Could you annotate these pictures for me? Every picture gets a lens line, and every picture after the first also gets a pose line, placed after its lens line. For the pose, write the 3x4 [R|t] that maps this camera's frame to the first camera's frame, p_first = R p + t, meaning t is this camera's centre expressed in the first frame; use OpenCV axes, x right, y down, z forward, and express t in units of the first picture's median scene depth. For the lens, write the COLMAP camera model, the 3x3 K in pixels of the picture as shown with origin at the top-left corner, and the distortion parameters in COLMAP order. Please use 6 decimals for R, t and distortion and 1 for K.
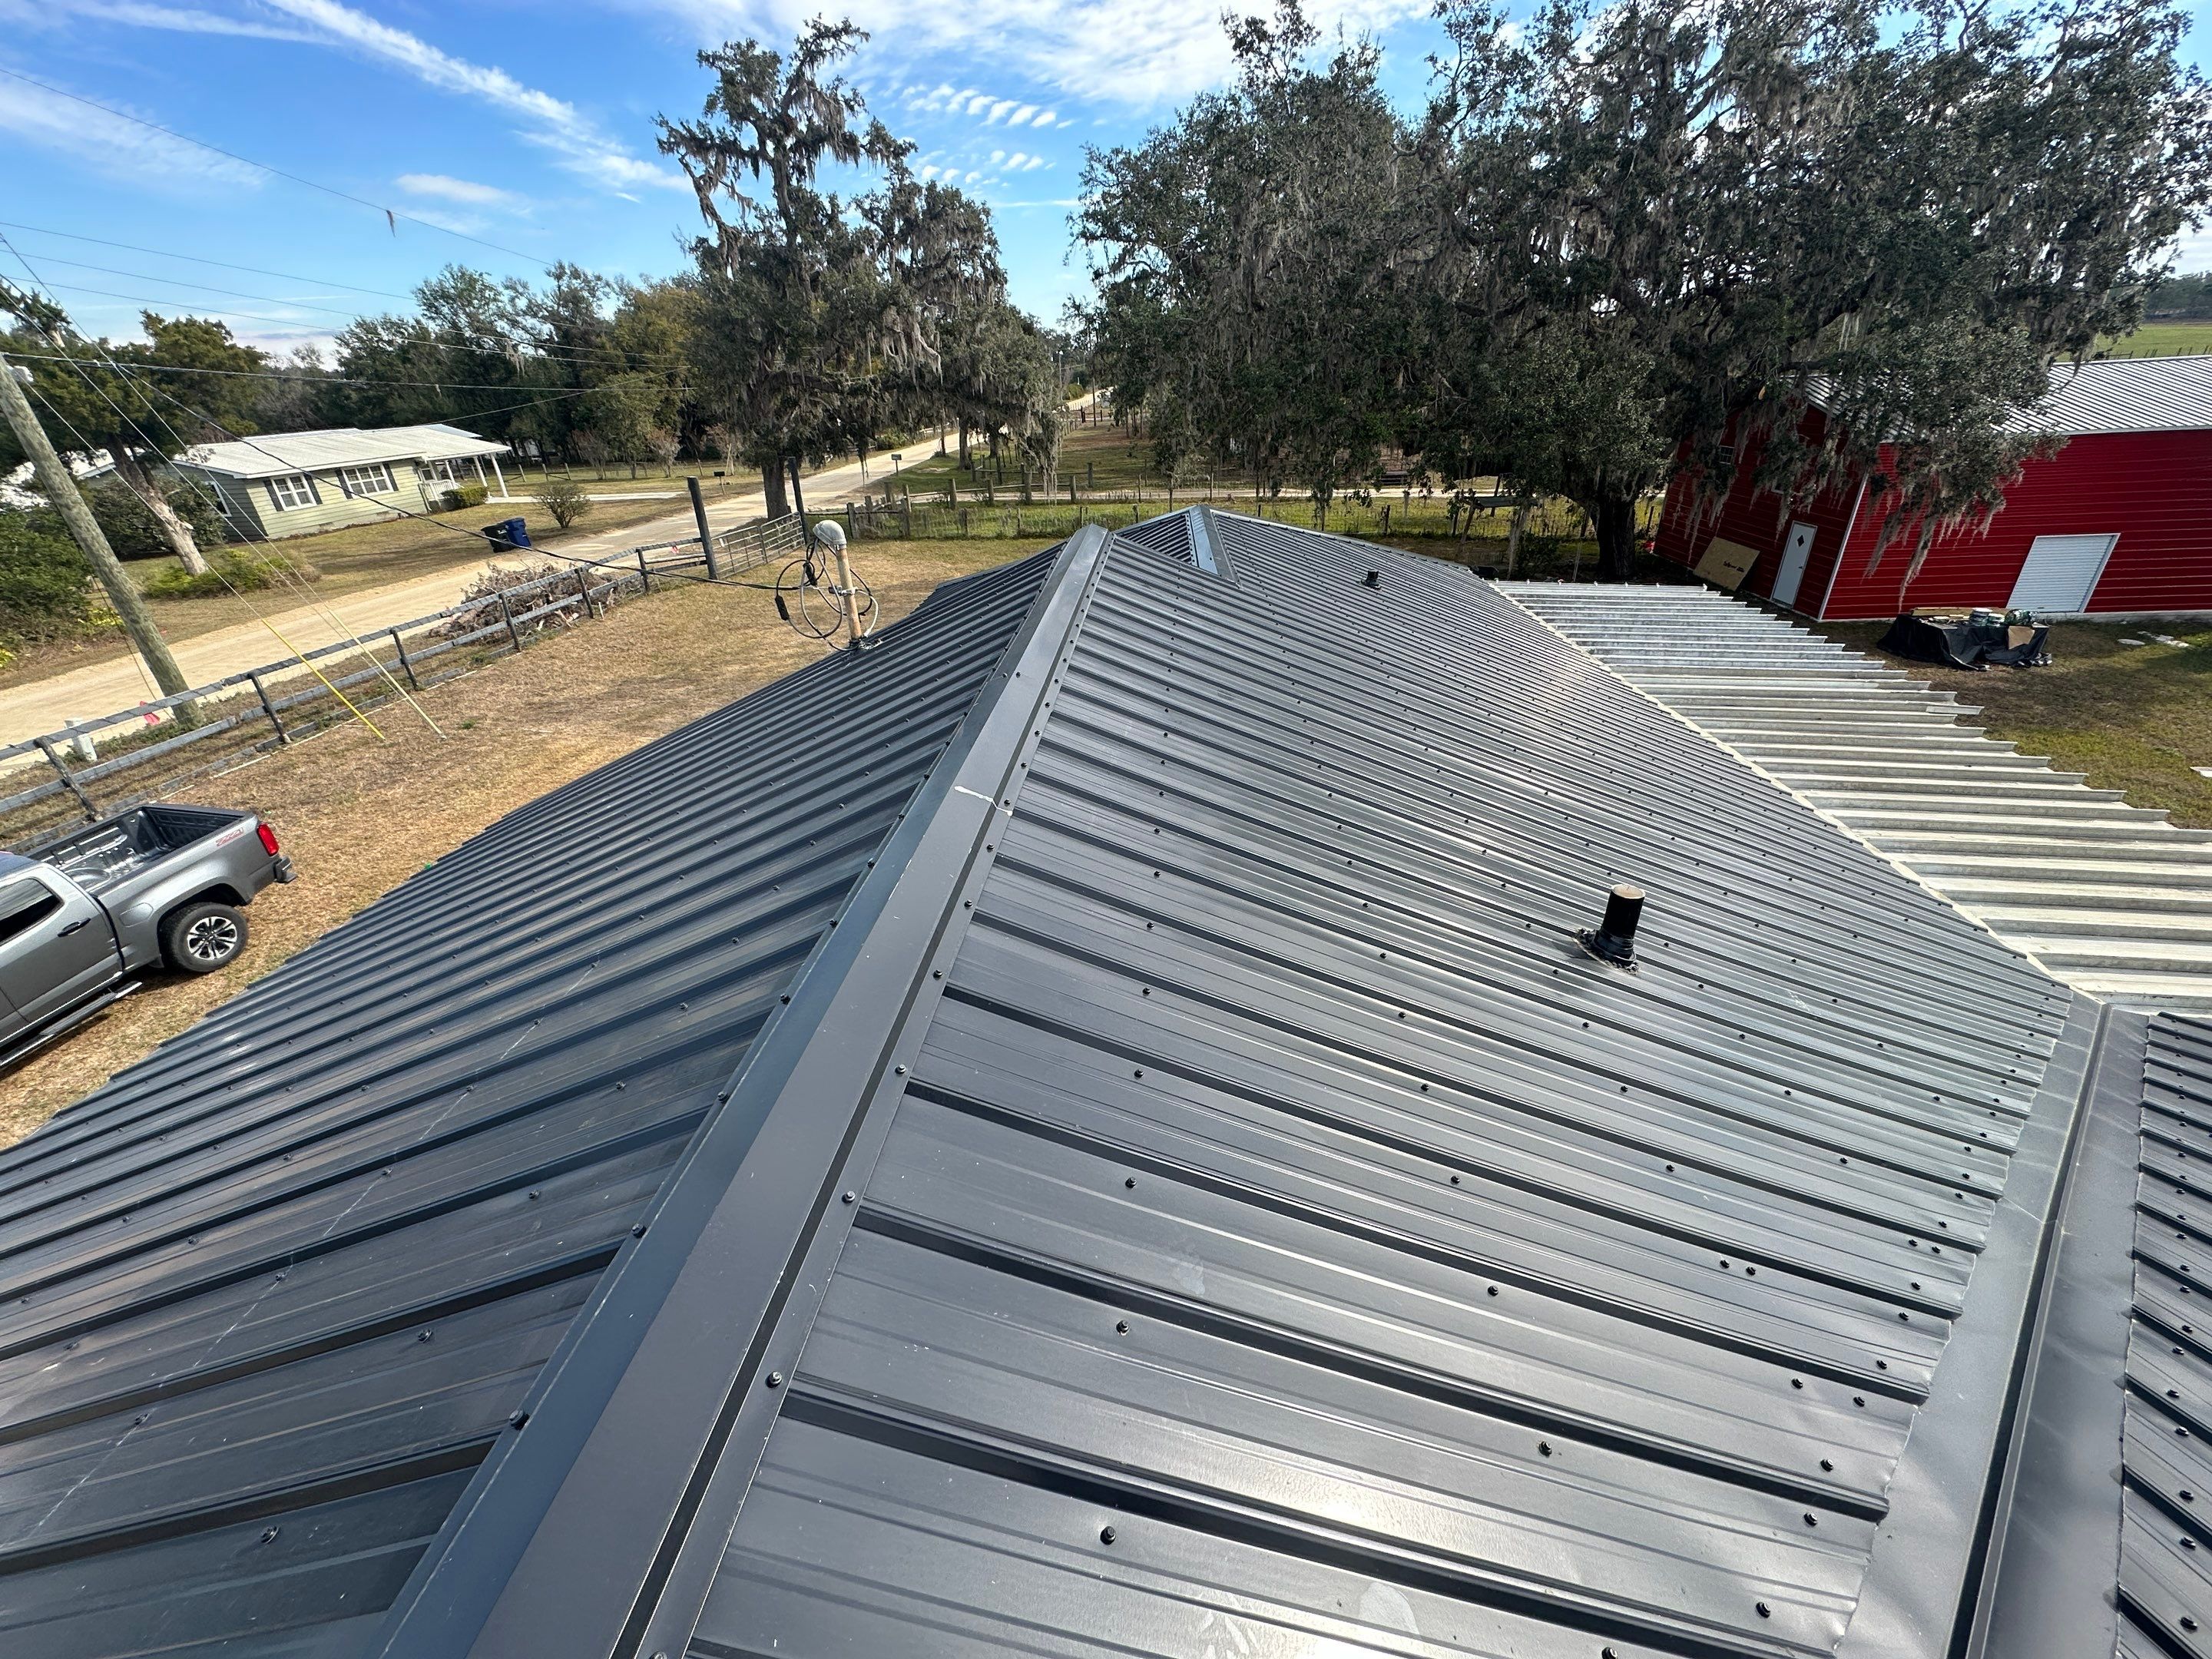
lens RADIAL K [[880.9, 0, 1107.8], [0, 880.9, 830.0], [0, 0, 1]] dist [-0.002224, -0.000027]
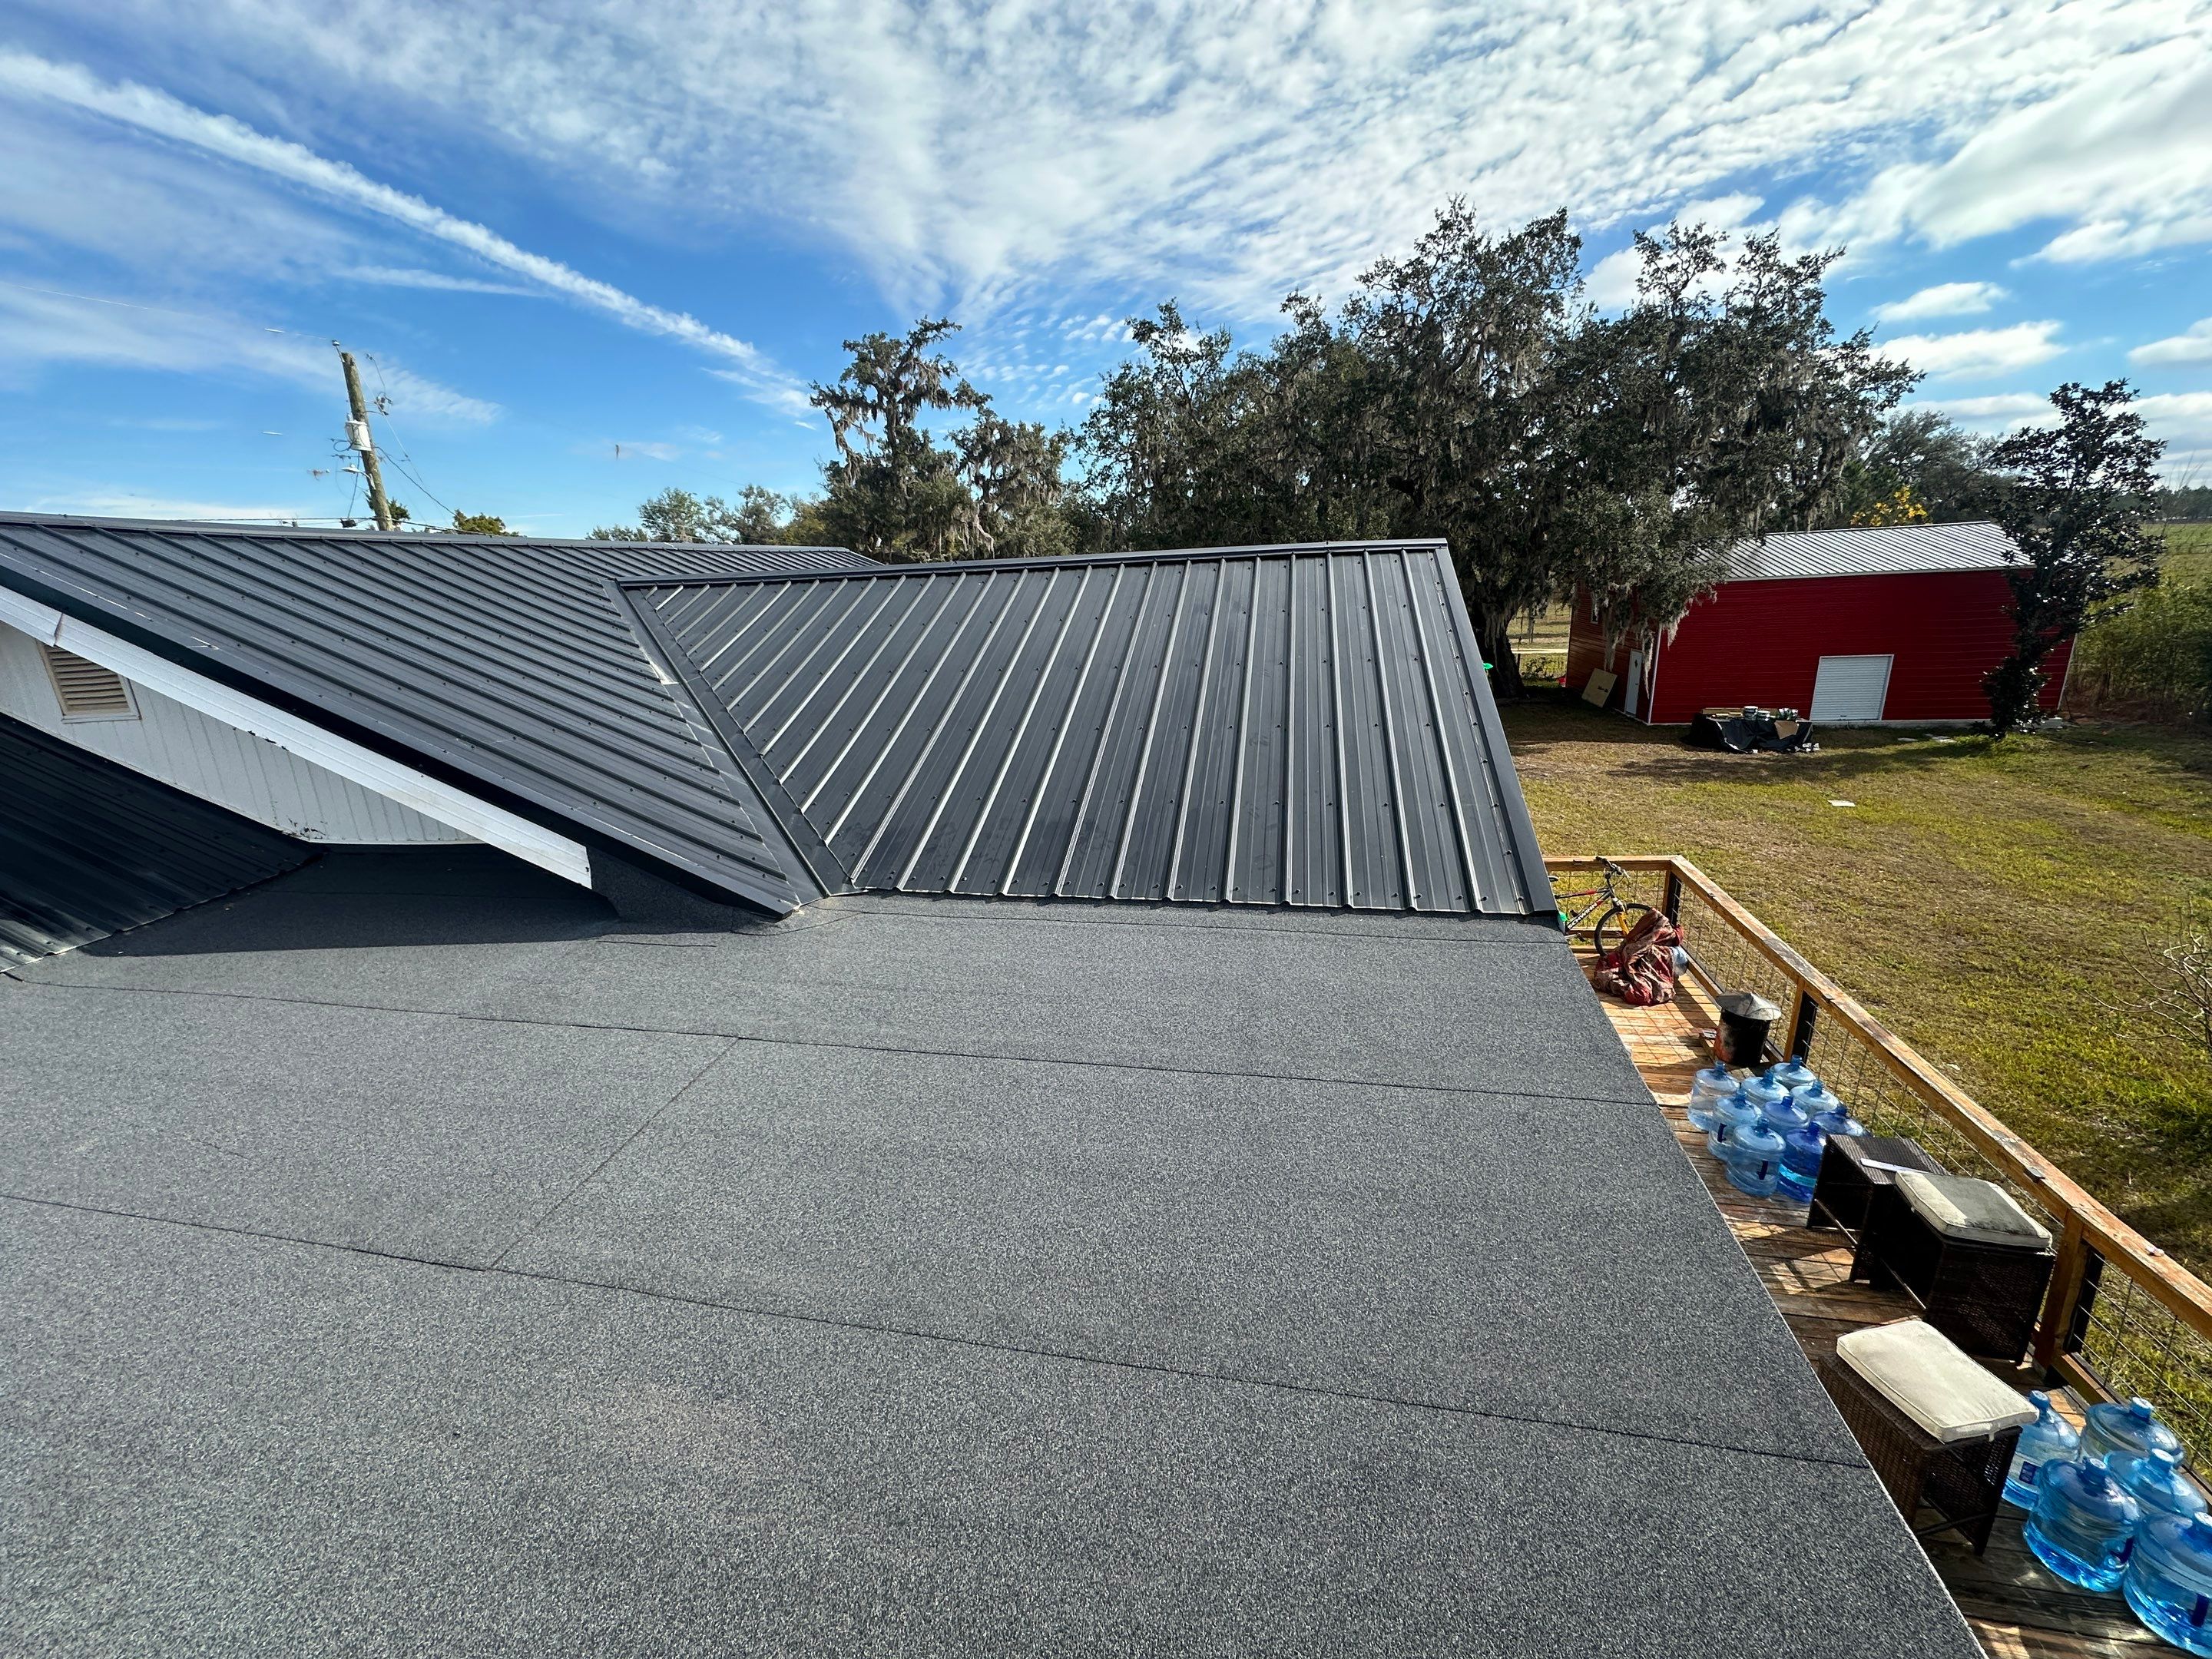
lens RADIAL K [[878.1, 0, 1107.1], [0, 878.1, 827.6], [0, 0, 1]] dist [-0.004009, 0.000318]
pose [[0.991177, 0.034801, -0.127895, 0.259543], [-0.059444, 0.979149, -0.194250, 0.202222], [0.118468, 0.200139, 0.972579, -0.261215]]
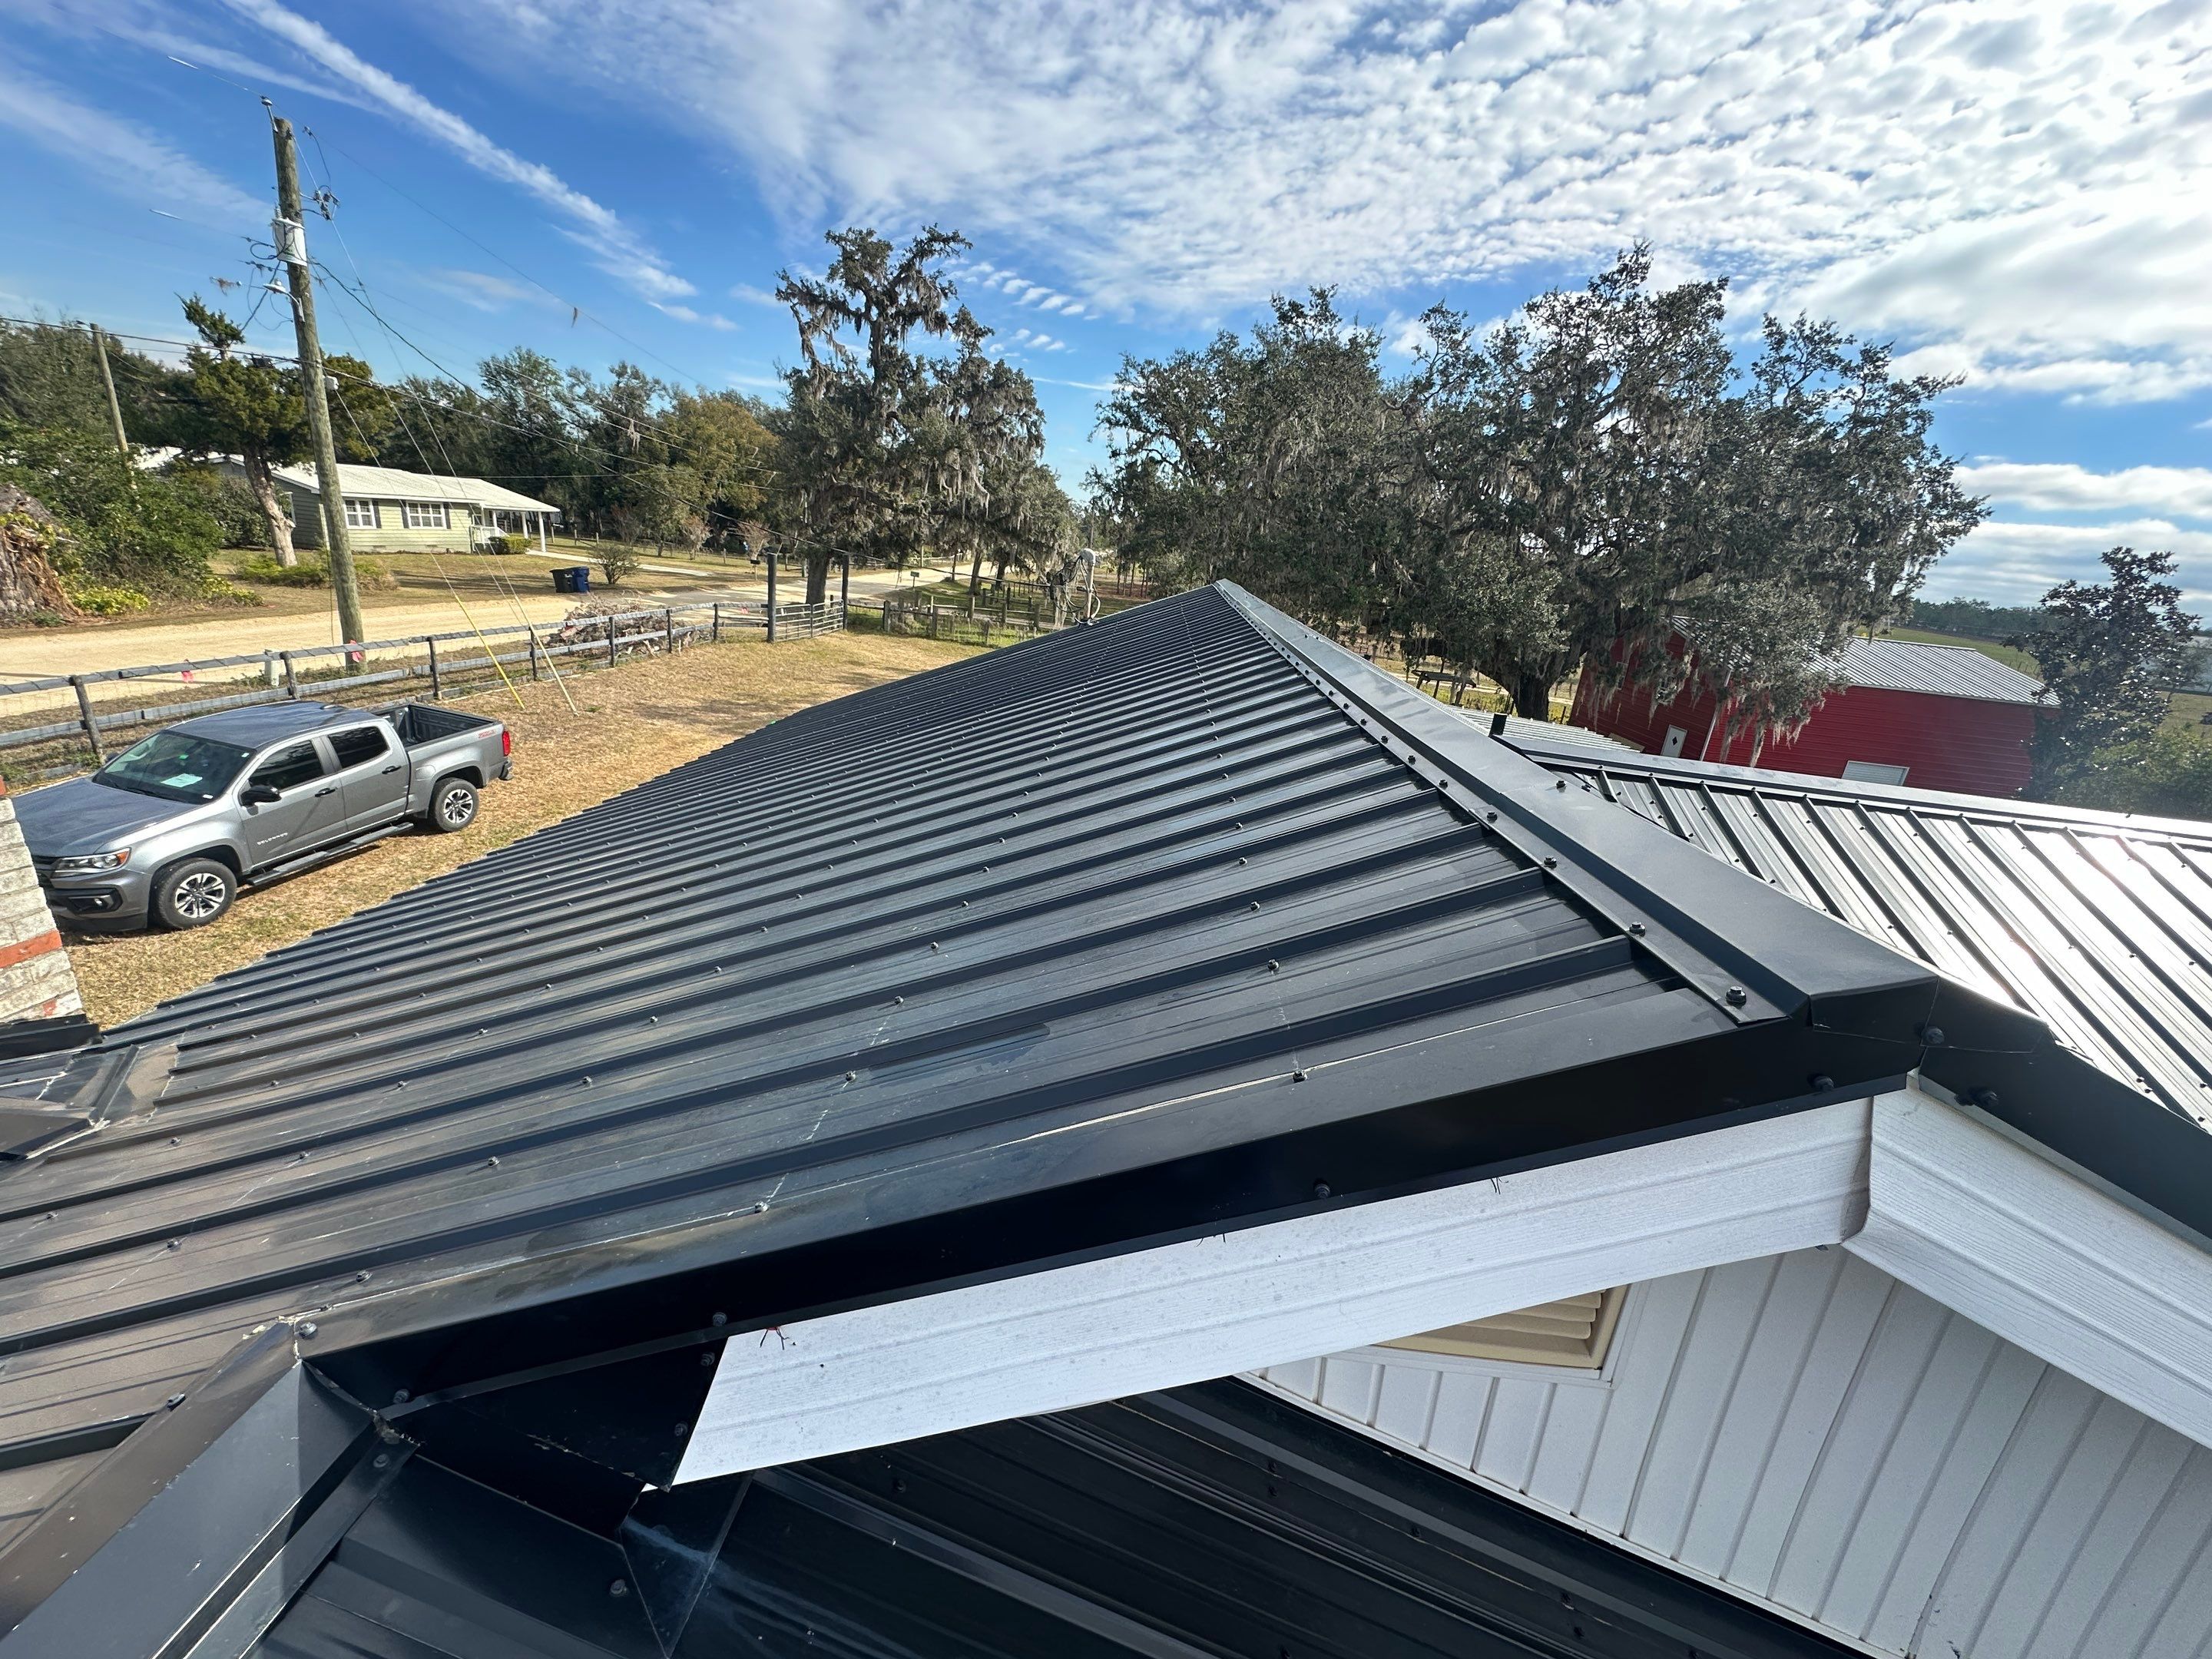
lens RADIAL K [[881.6, 0, 1107.5], [0, 881.6, 830.6], [0, 0, 1]] dist [-0.003214, 0.000435]
pose [[0.988397, 0.138639, 0.062054, -0.074986], [-0.126869, 0.978165, -0.164614, 0.118858], [-0.083521, 0.154832, 0.984404, -0.161123]]
